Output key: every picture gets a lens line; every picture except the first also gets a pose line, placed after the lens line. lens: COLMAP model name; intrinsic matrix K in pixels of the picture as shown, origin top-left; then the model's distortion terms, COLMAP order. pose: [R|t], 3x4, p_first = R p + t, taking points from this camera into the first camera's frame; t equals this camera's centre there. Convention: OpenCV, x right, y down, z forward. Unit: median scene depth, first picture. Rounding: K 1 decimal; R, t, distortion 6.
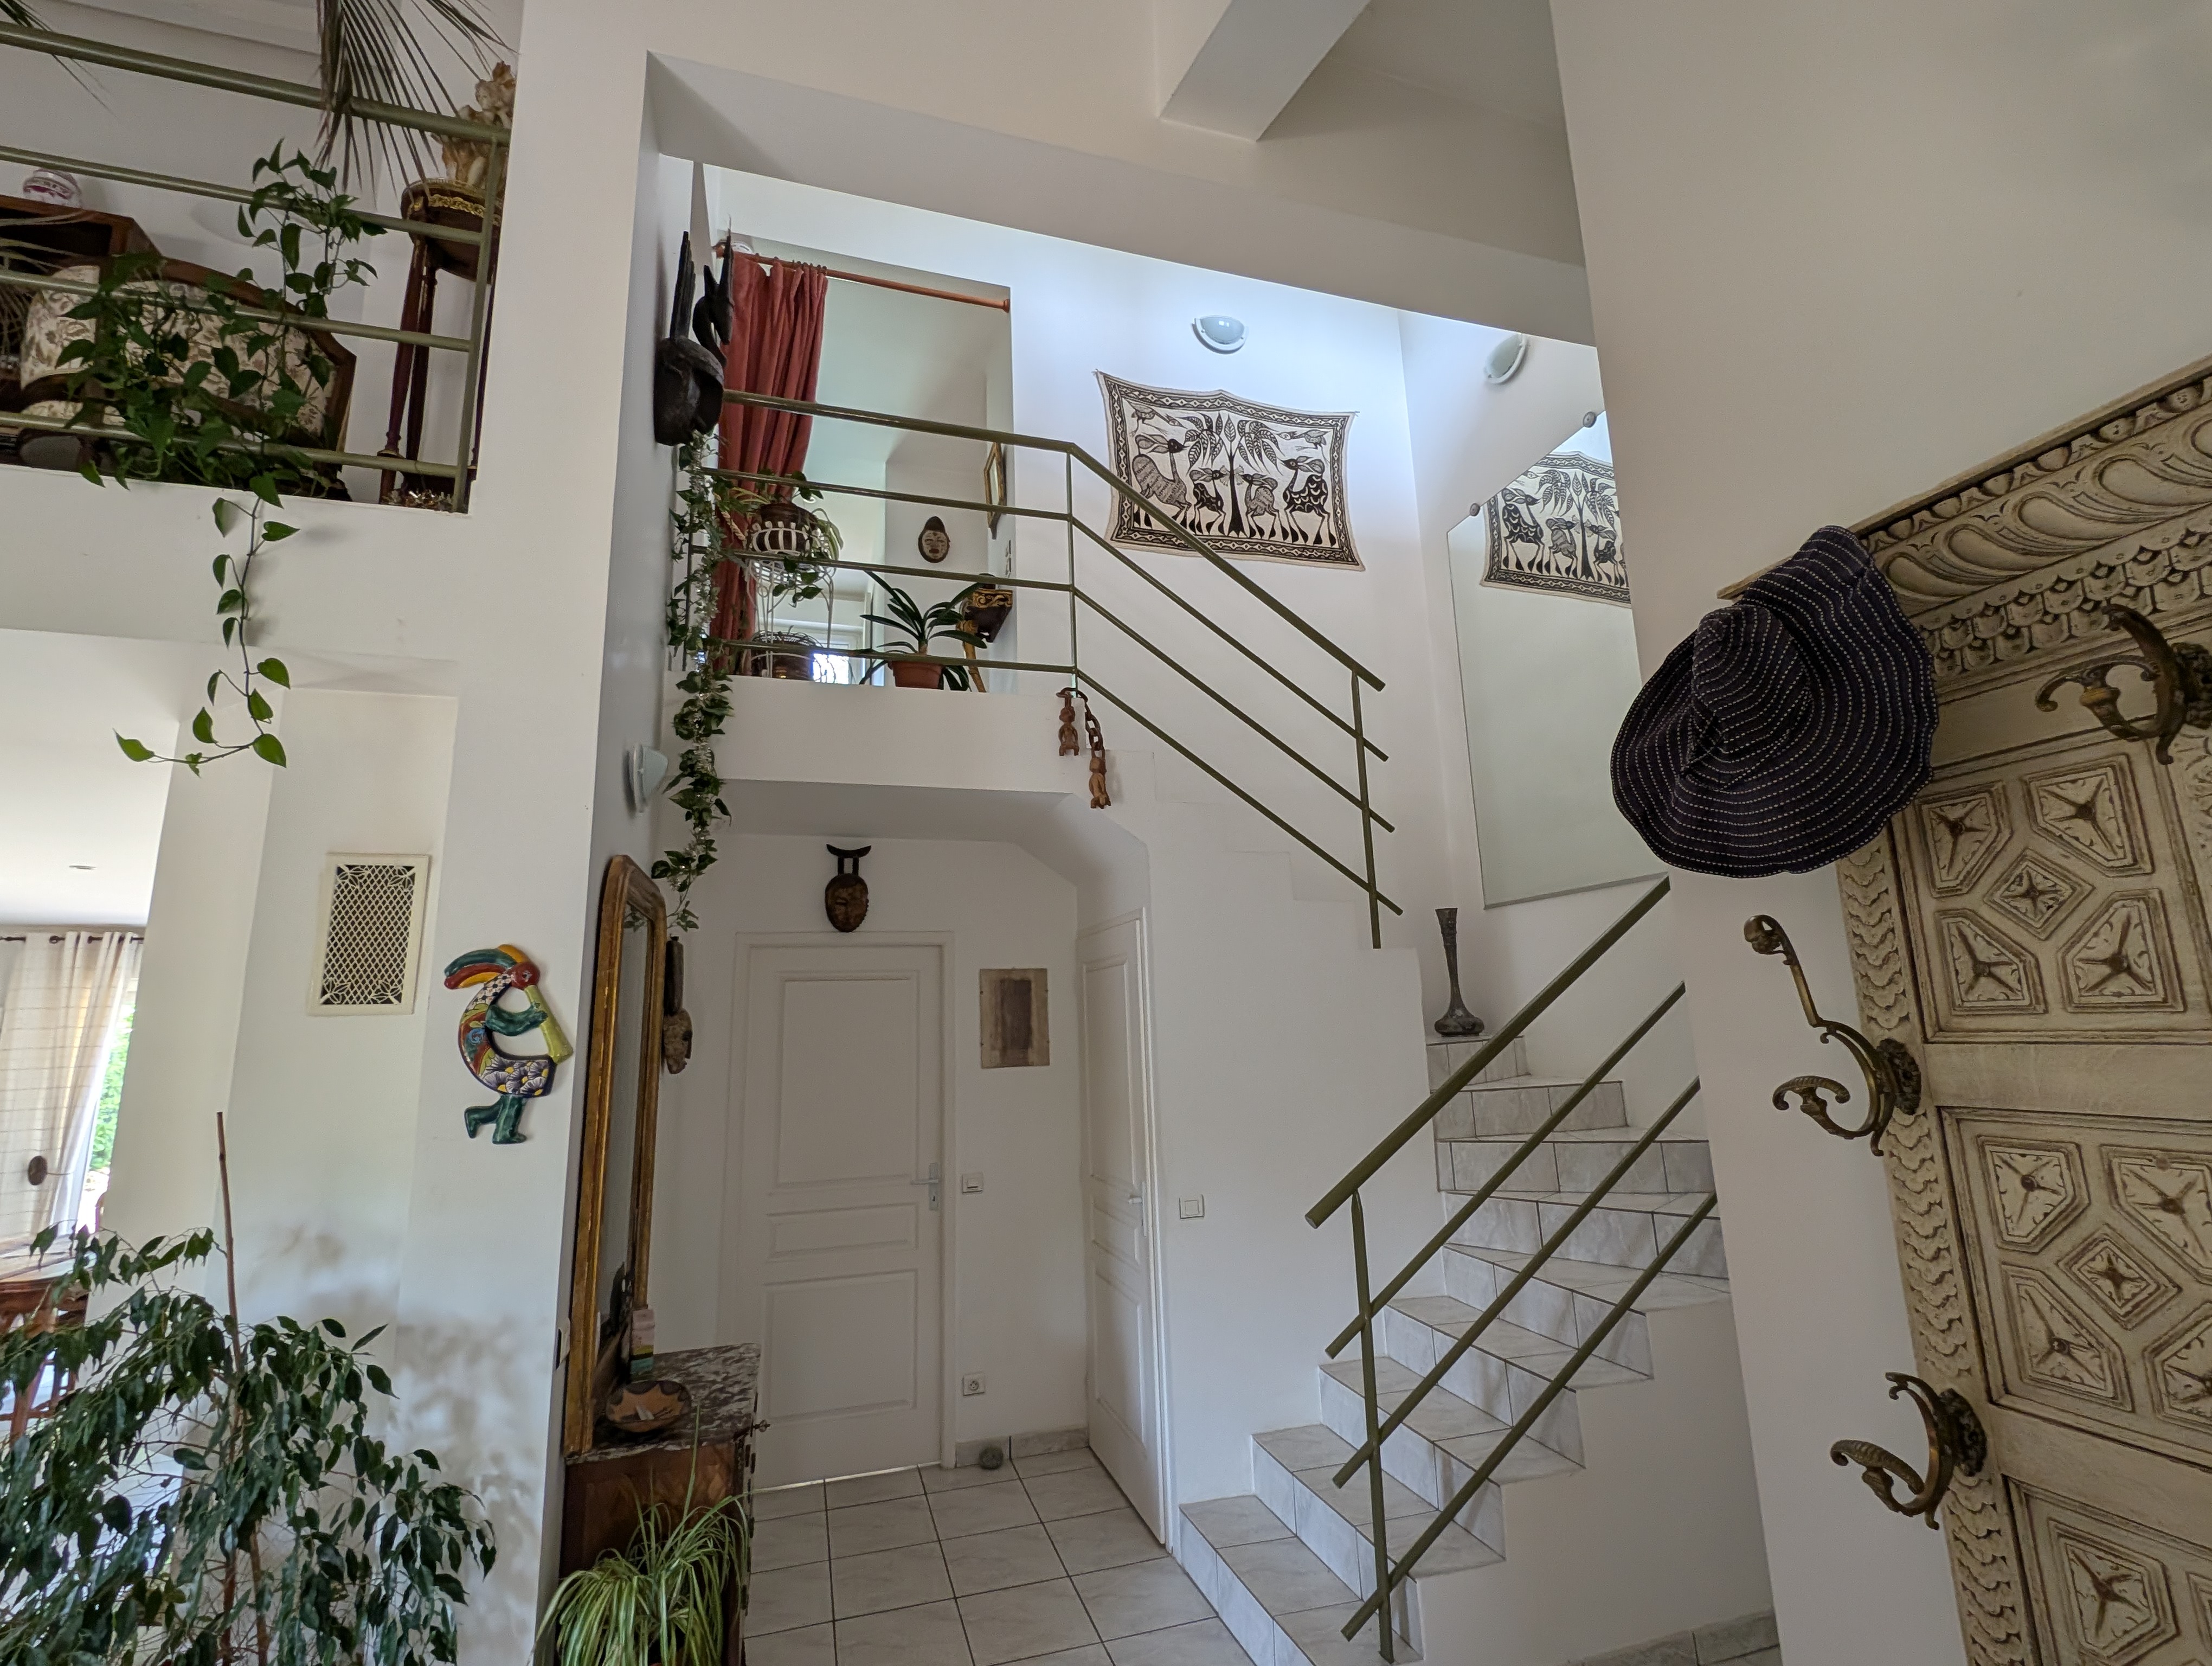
lens RADIAL K [[992.7, 0, 1100.6], [0, 992.7, 838.3], [0, 0, 1]] dist [-0.000256, -0.000761]
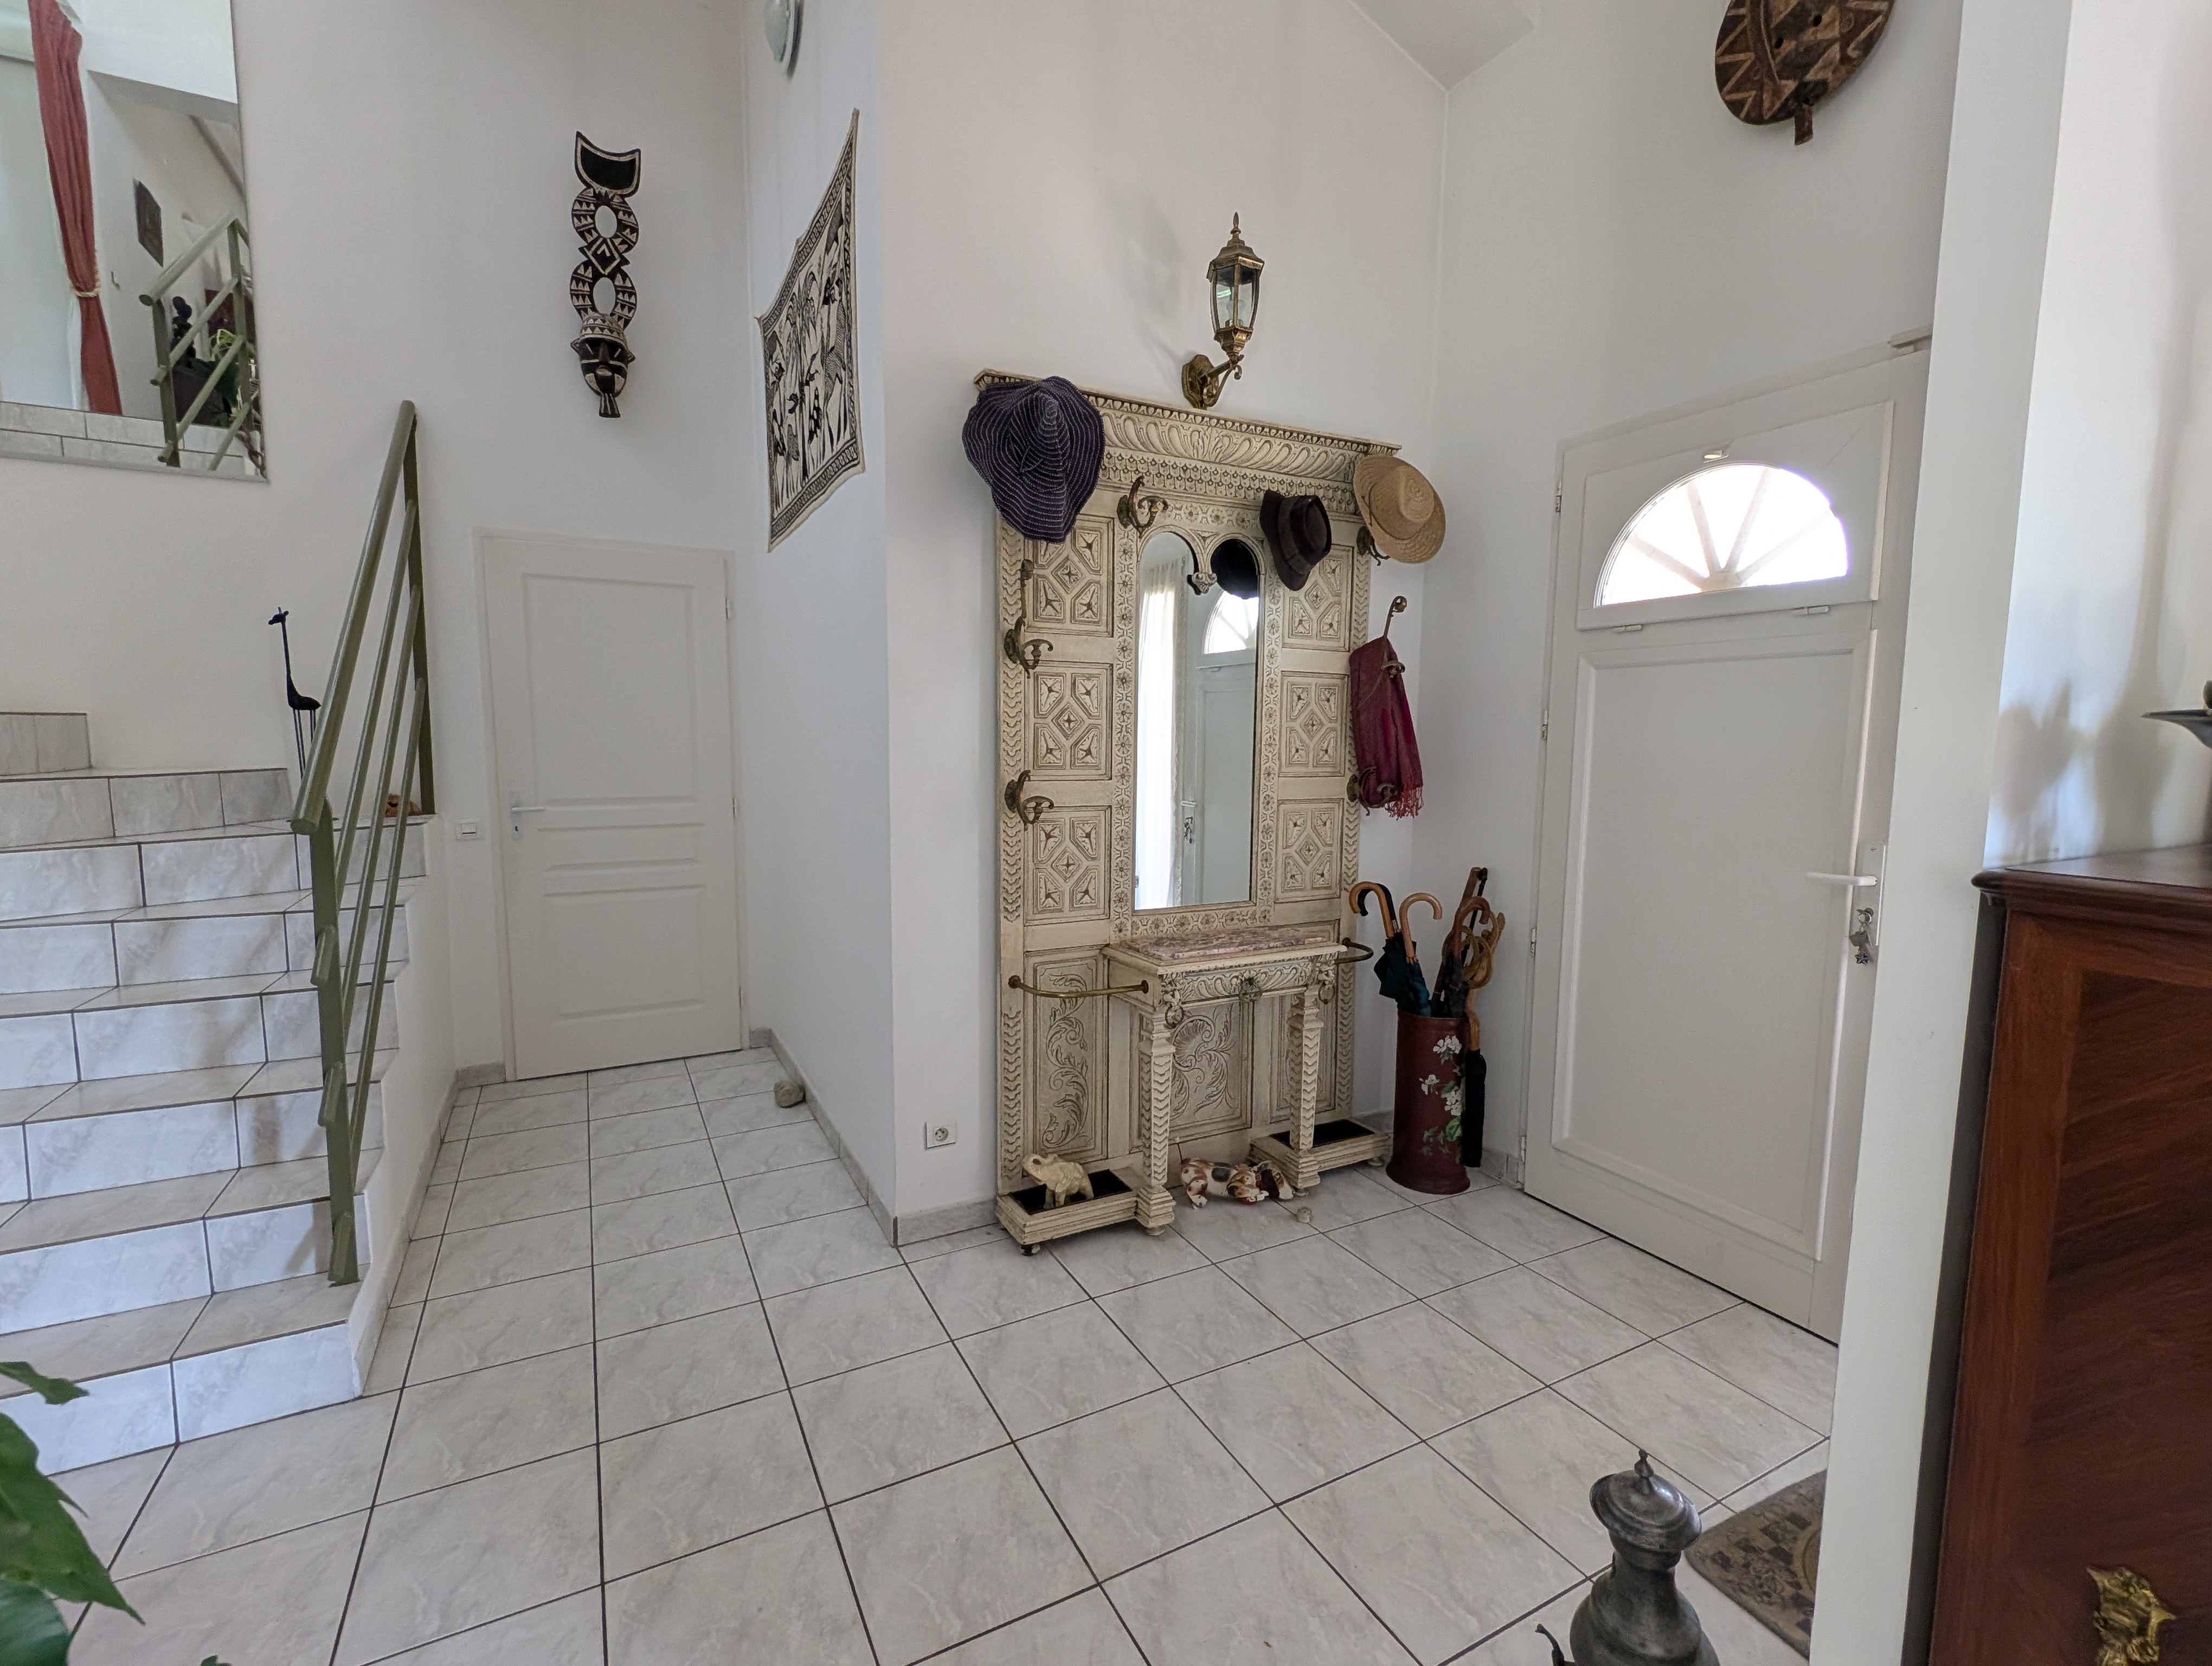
lens RADIAL K [[957.9, 0, 1103.1], [0, 957.9, 842.7], [0, 0, 1]] dist [-0.004077, 0.000529]
pose [[-0.187549, -0.085920, 0.978490, -0.757336], [-0.187265, 0.981023, 0.050249, 0.298046], [-0.964239, -0.173813, -0.200080, 0.663159]]
